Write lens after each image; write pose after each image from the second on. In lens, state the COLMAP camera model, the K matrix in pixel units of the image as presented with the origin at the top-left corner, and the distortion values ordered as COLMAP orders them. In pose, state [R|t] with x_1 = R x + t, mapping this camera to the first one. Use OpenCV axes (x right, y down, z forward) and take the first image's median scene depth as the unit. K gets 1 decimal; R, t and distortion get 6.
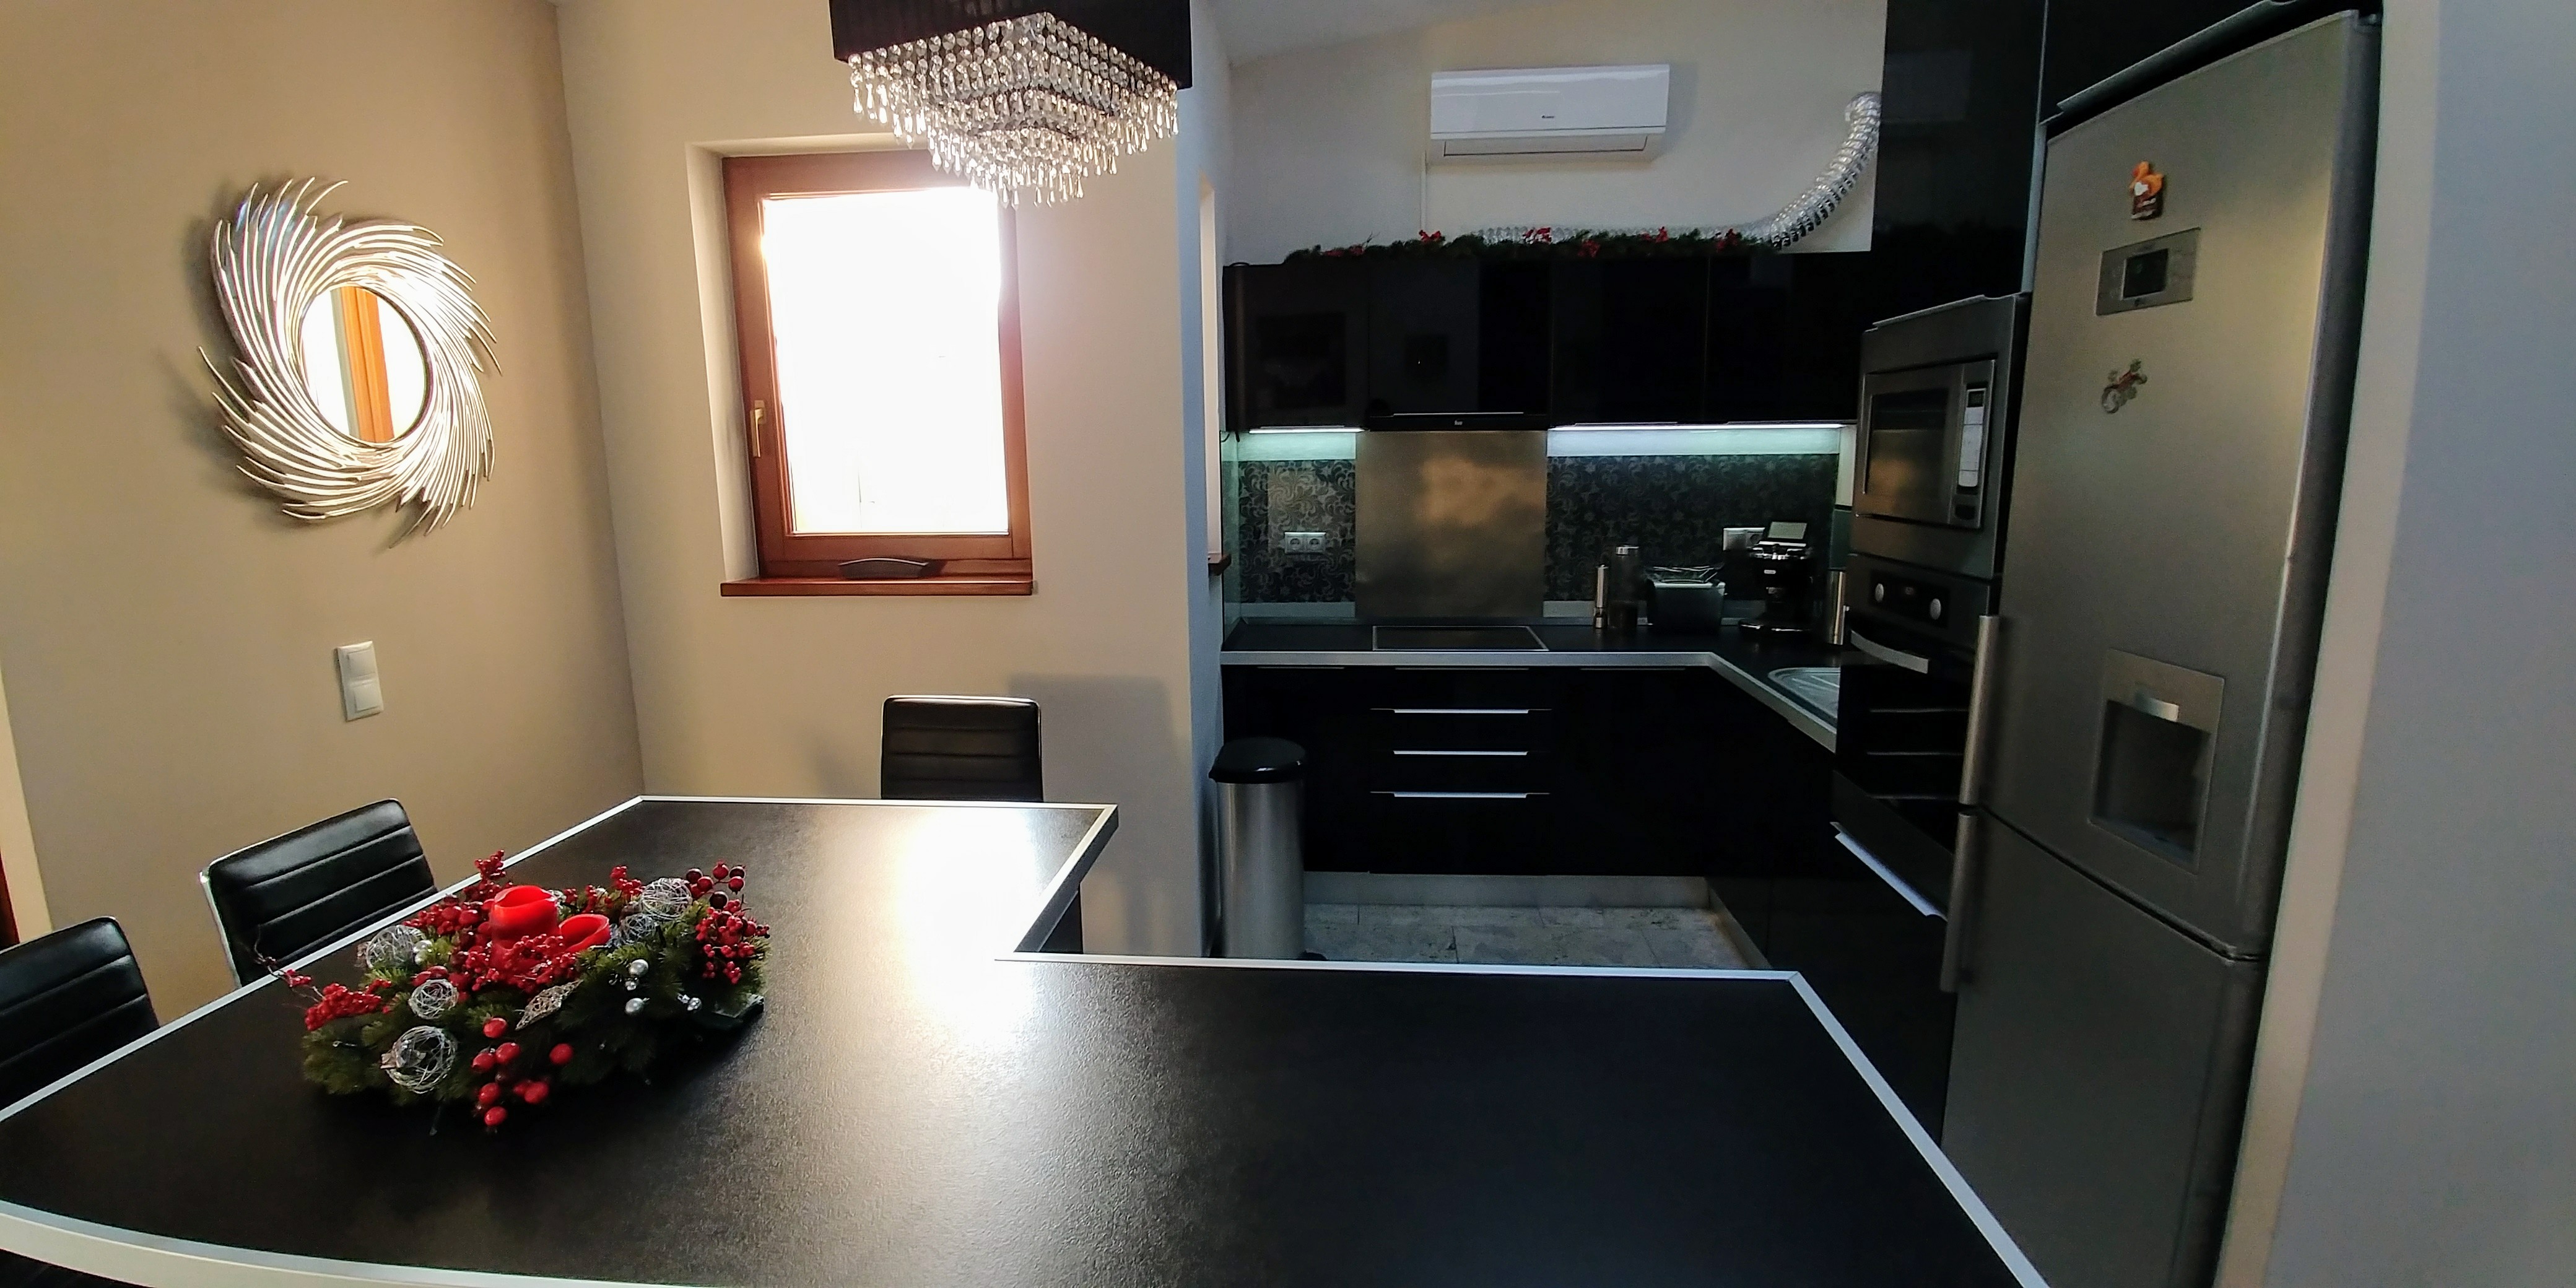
lens RADIAL K [[1158.6, 0, 1277.6], [0, 1158.6, 641.1], [0, 0, 1]] dist [-0.002349, -0.001154]
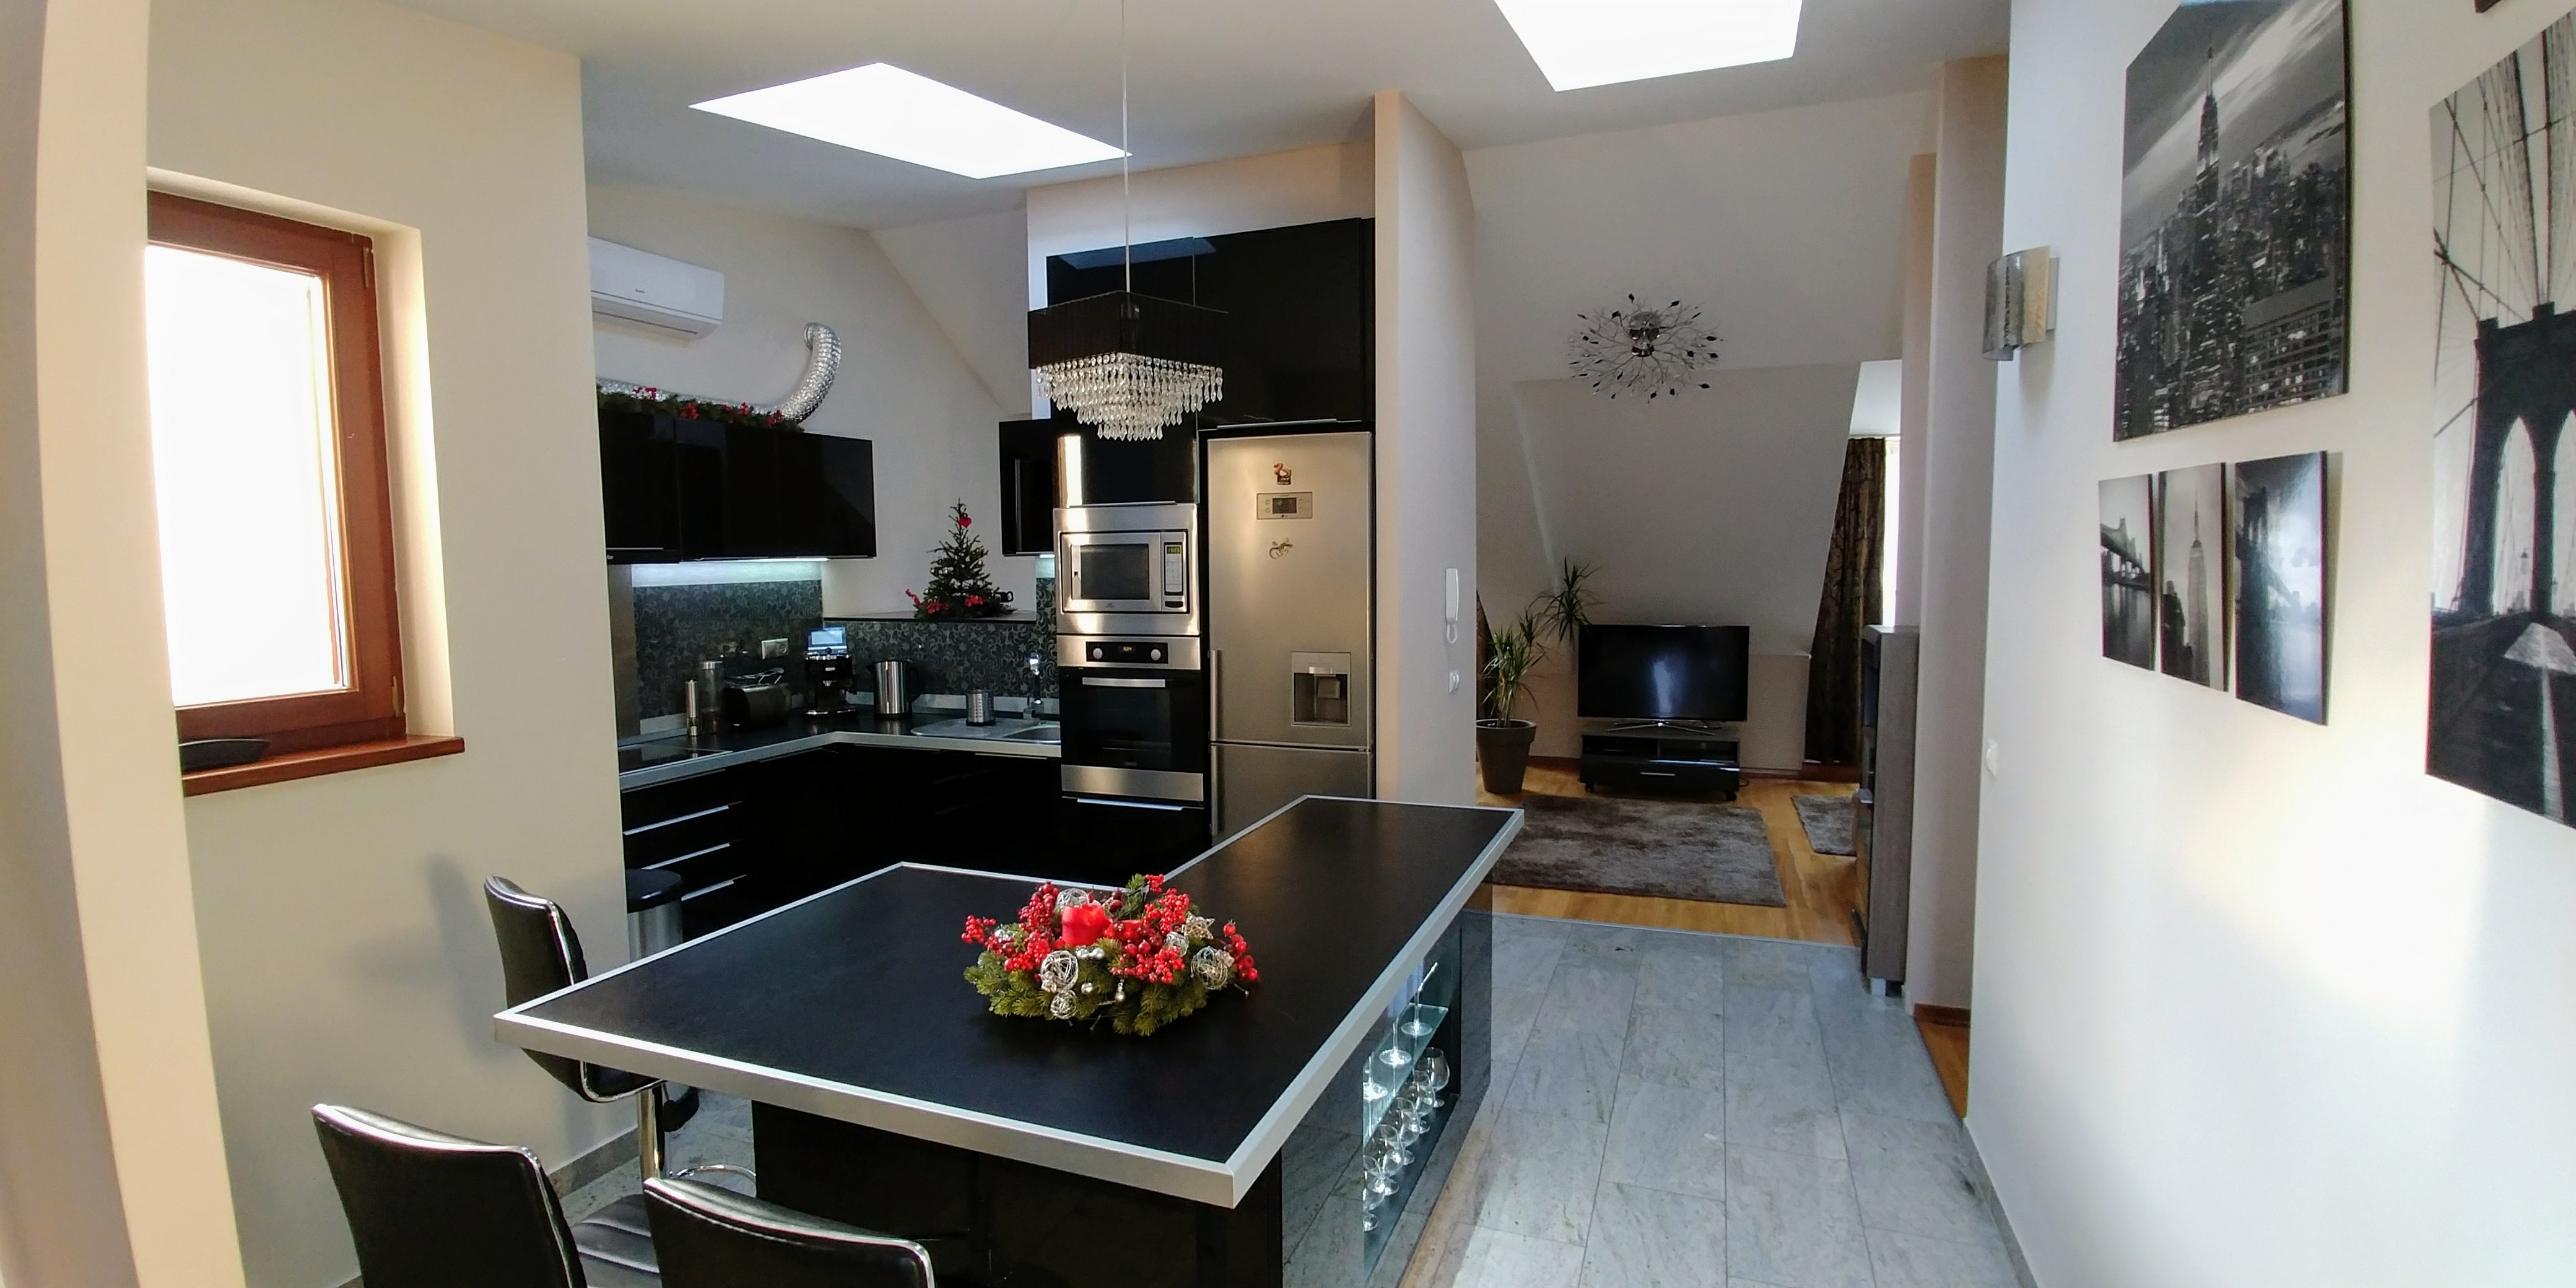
lens RADIAL K [[1158.6, 0, 1275.1], [0, 1158.6, 648.0], [0, 0, 1]] dist [-0.002349, -0.001154]
pose [[0.280964, -0.069398, 0.957206, -0.673708], [0.170328, 0.985154, 0.021429, -0.024816], [-0.944483, 0.157018, 0.288613, 0.132741]]
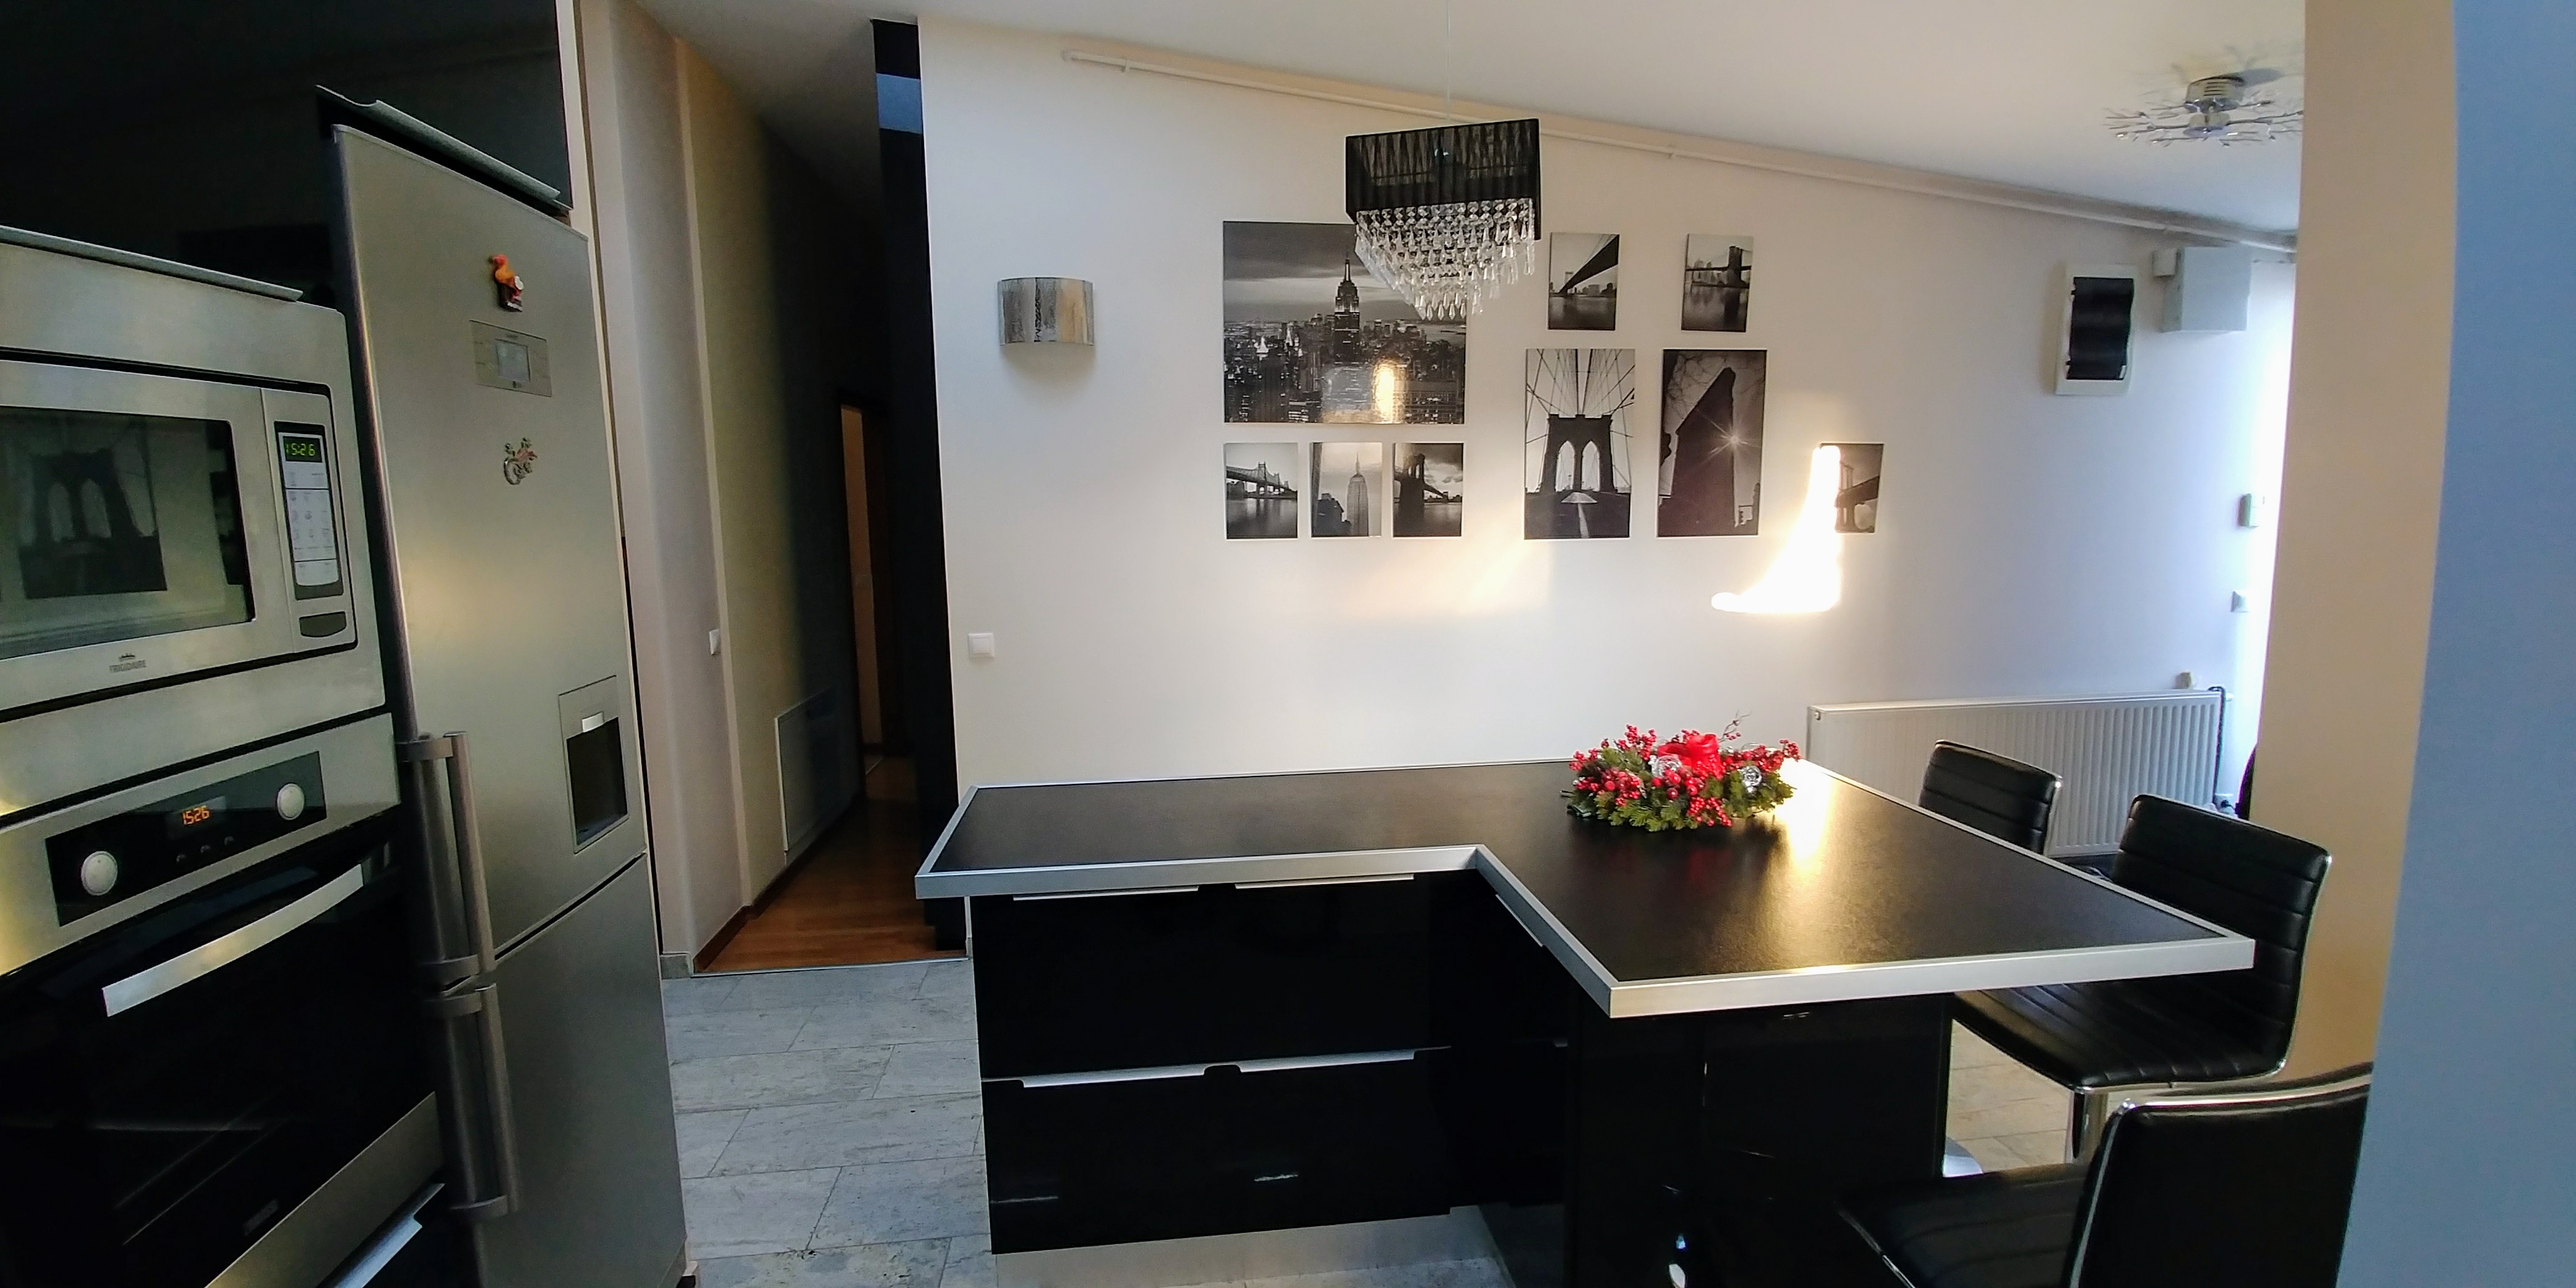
lens RADIAL K [[1158.6, 0, 1279.2], [0, 1158.6, 634.6], [0, 0, 1]] dist [-0.002349, -0.001154]
pose [[-0.977323, 0.056840, -0.203982, 0.115611], [-0.004138, 0.957990, 0.286770, -0.150576], [0.211713, 0.281111, -0.936031, 0.887907]]
